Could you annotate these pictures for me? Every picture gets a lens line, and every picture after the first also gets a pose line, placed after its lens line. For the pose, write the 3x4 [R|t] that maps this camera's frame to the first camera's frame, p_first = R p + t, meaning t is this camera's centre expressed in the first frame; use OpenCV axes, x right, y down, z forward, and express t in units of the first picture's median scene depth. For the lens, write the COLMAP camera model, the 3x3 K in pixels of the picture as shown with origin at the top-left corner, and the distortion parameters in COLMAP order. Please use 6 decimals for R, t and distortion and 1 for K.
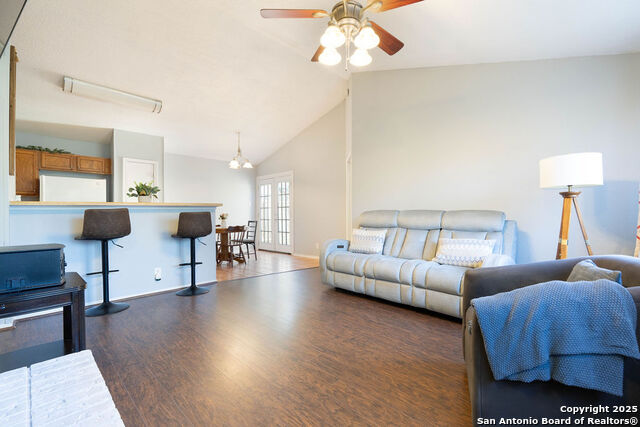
lens RADIAL K [[282.9, 0, 323.0], [0, 282.9, 213.5], [0, 0, 1]] dist [-0.000069, 0.000075]
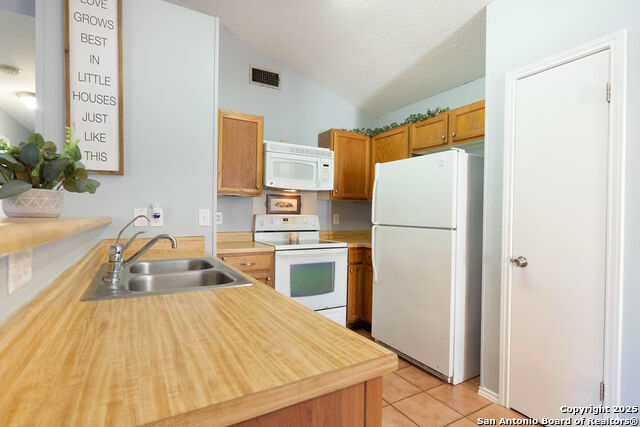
lens RADIAL K [[315.8, 0, 320.0], [0, 315.8, 213.5], [0, 0, 1]] dist [0.000993, 0.000123]
pose [[-0.274131, 0.004401, -0.961682, -0.394514], [-0.011779, 0.999899, 0.007934, -0.042433], [0.961620, 0.013502, -0.274052, 1.241160]]
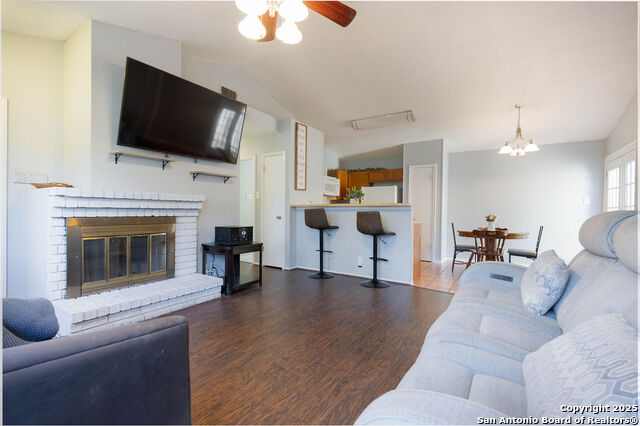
lens RADIAL K [[281.1, 0, 321.8], [0, 281.1, 212.6], [0, 0, 1]] dist [-0.000805, 0.000170]
pose [[0.187069, 0.014427, -0.982241, 0.549868], [-0.017445, 0.999783, 0.011362, -0.009636], [0.982192, 0.015010, 0.187280, 0.577323]]
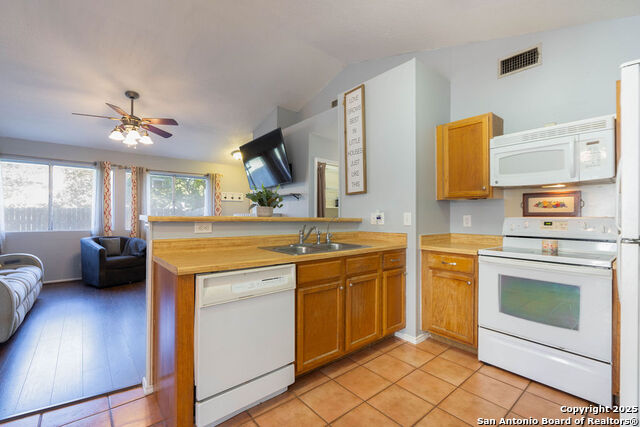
lens RADIAL K [[281.1, 0, 321.8], [0, 281.1, 213.1], [0, 0, 1]] dist [-0.000805, 0.000170]
pose [[-0.994565, 0.004424, 0.104021, -0.788997], [0.003300, 0.999934, -0.010978, -0.034675], [-0.104063, -0.010576, -0.994514, 1.578593]]
